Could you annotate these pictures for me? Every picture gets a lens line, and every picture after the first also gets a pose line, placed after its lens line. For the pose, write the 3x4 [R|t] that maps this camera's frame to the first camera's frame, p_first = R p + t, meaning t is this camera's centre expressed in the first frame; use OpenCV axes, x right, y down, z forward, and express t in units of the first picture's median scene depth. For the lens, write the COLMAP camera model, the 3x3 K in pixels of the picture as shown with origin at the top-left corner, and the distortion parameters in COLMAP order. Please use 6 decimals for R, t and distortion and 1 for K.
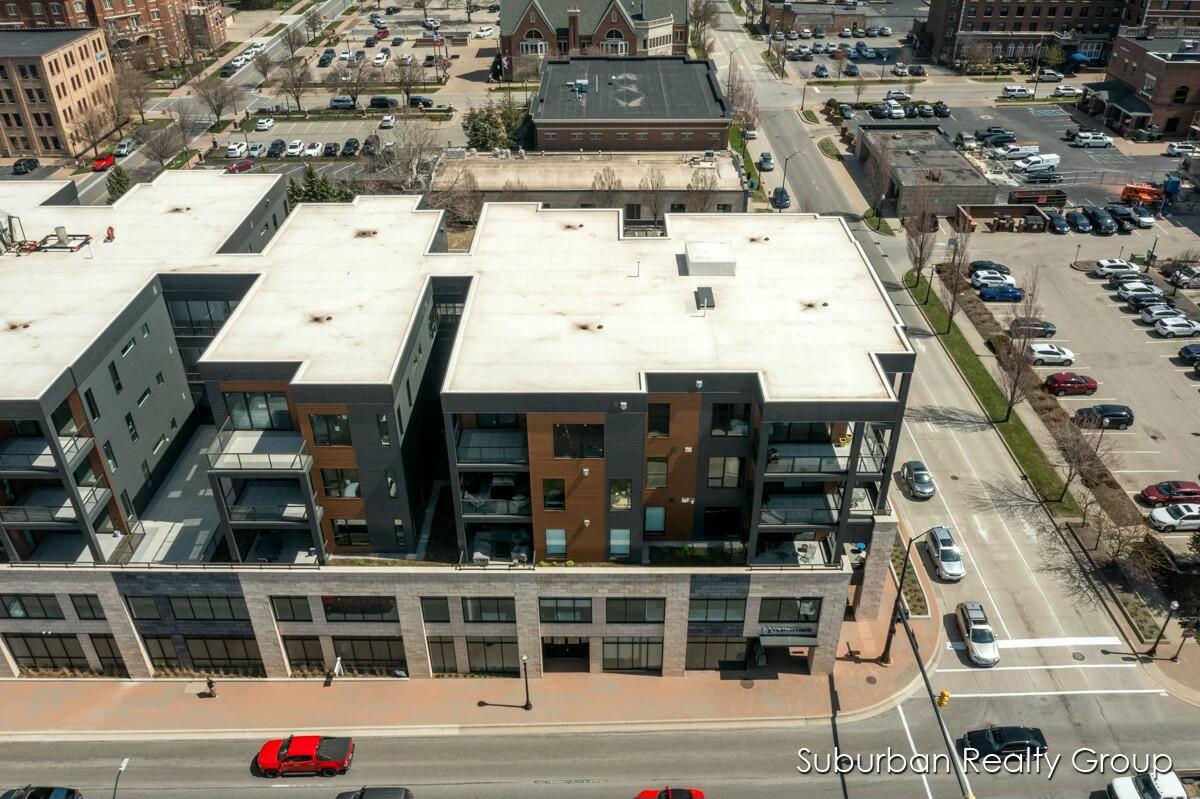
lens RADIAL K [[941.1, 0, 599.3], [0, 941.1, 398.4], [0, 0, 1]] dist [-0.025685, 0.002438]
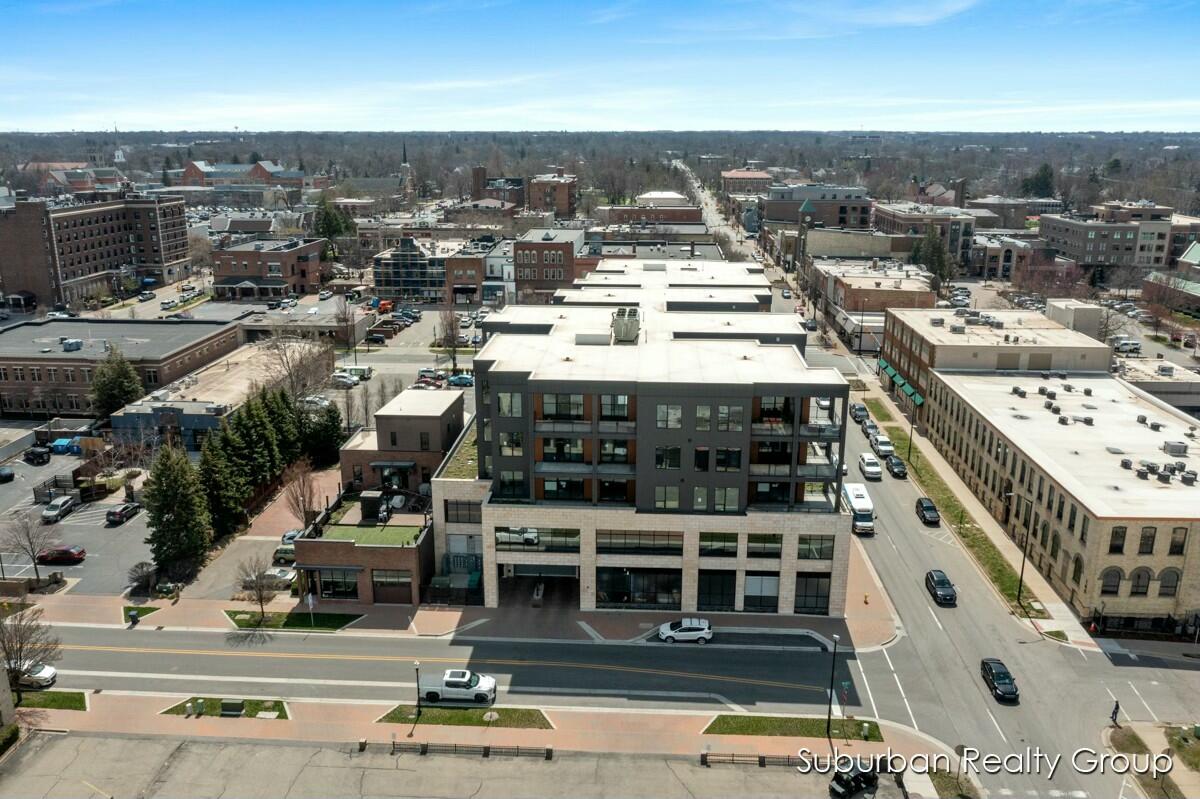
lens RADIAL K [[941.1, 0, 601.6], [0, 941.1, 398.3], [0, 0, 1]] dist [-0.025685, 0.002438]
pose [[0.050220, -0.266317, 0.962576, -2.023221], [0.537706, 0.819397, 0.198650, -0.378020], [-0.841636, 0.507607, 0.184350, 0.771026]]
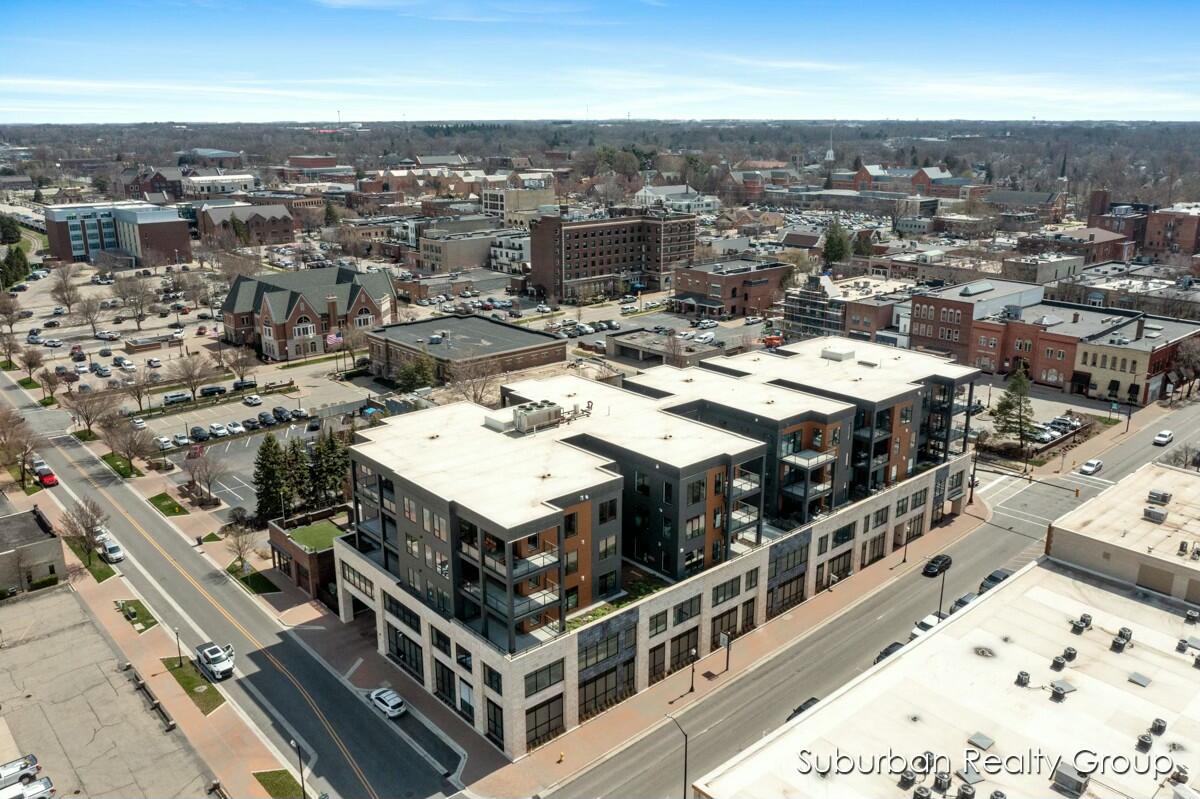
lens RADIAL K [[941.1, 0, 598.3], [0, 941.1, 401.0], [0, 0, 1]] dist [-0.025685, 0.002438]
pose [[0.746951, -0.186935, 0.638059, -1.496702], [0.358695, 0.921326, -0.149986, 0.064063], [-0.559823, 0.340901, 0.755239, -0.228408]]
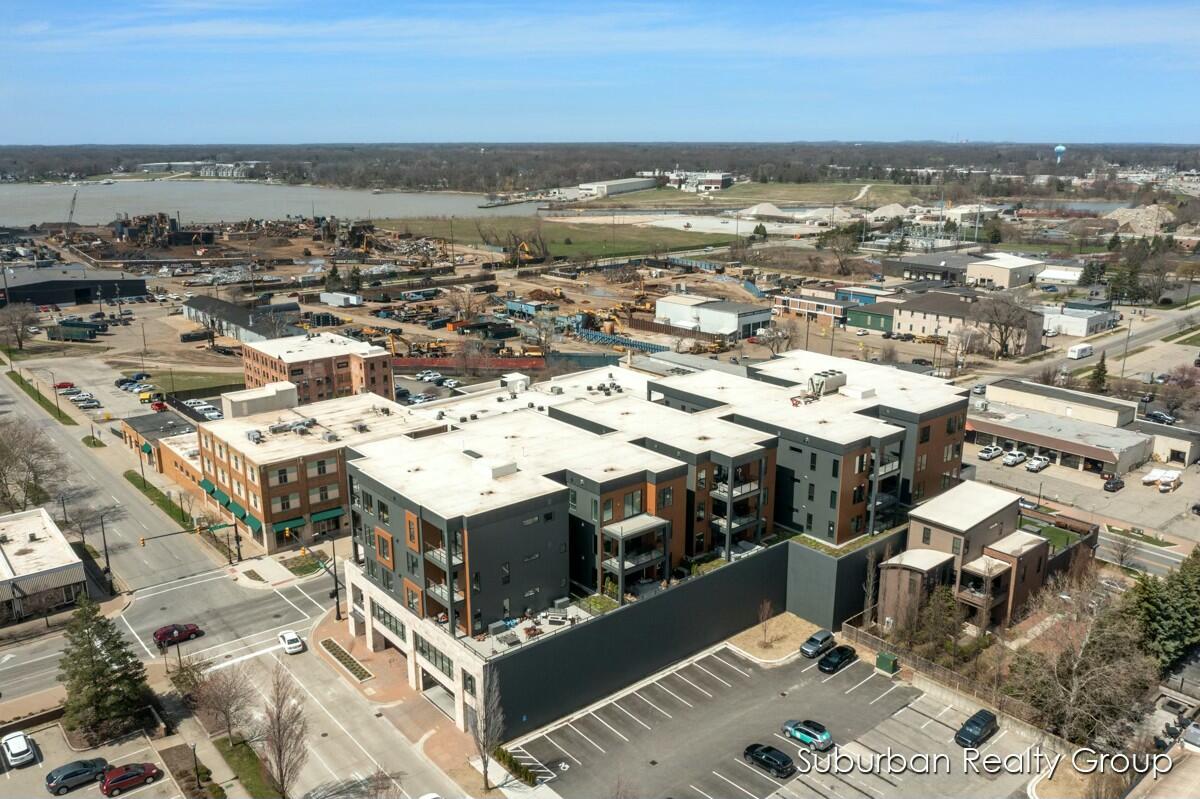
lens RADIAL K [[941.1, 0, 600.7], [0, 941.1, 398.7], [0, 0, 1]] dist [-0.025685, 0.002438]
pose [[-0.763233, 0.173709, -0.622334, 0.834636], [-0.346464, 0.702972, 0.621123, -1.122158], [0.545378, 0.689678, -0.476347, 1.588446]]
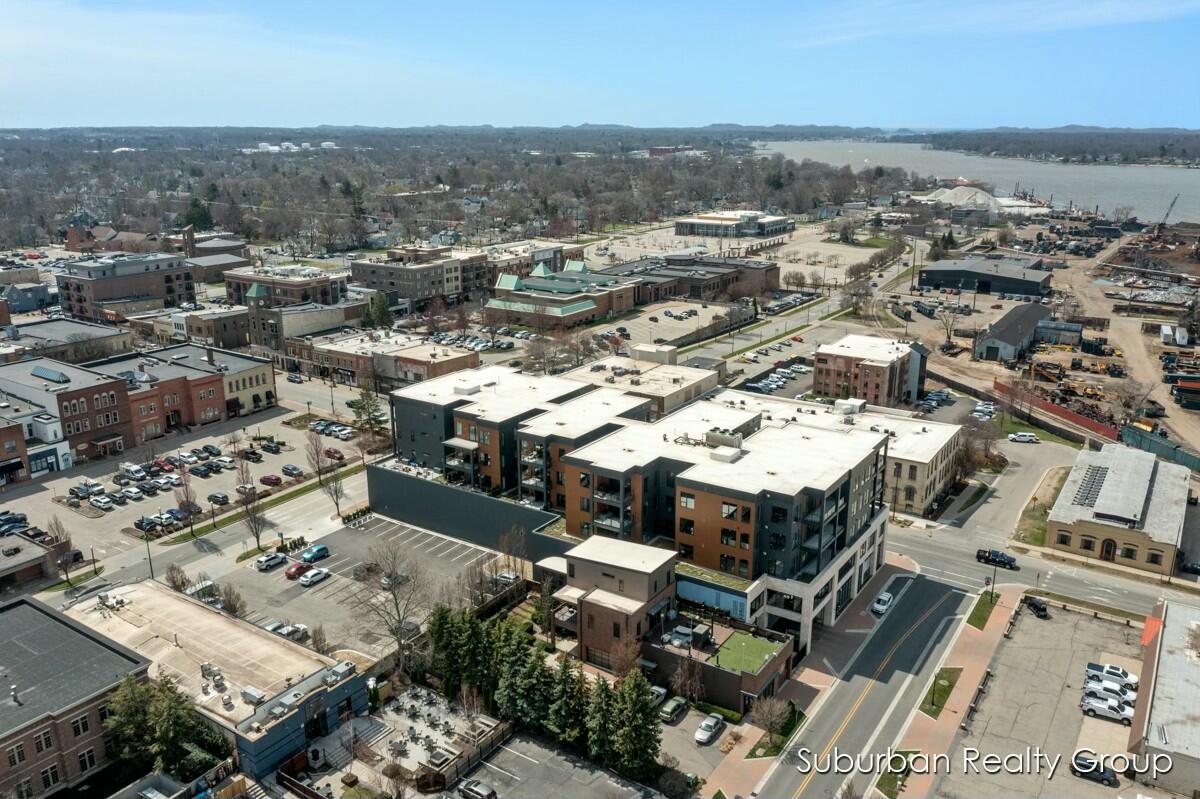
lens RADIAL K [[941.1, 0, 599.7], [0, 941.1, 396.2], [0, 0, 1]] dist [-0.025685, 0.002438]
pose [[-0.835404, -0.145816, 0.529941, -1.446610], [0.301435, 0.684688, 0.663581, -1.610955], [-0.459605, 0.714101, -0.528037, 2.033236]]
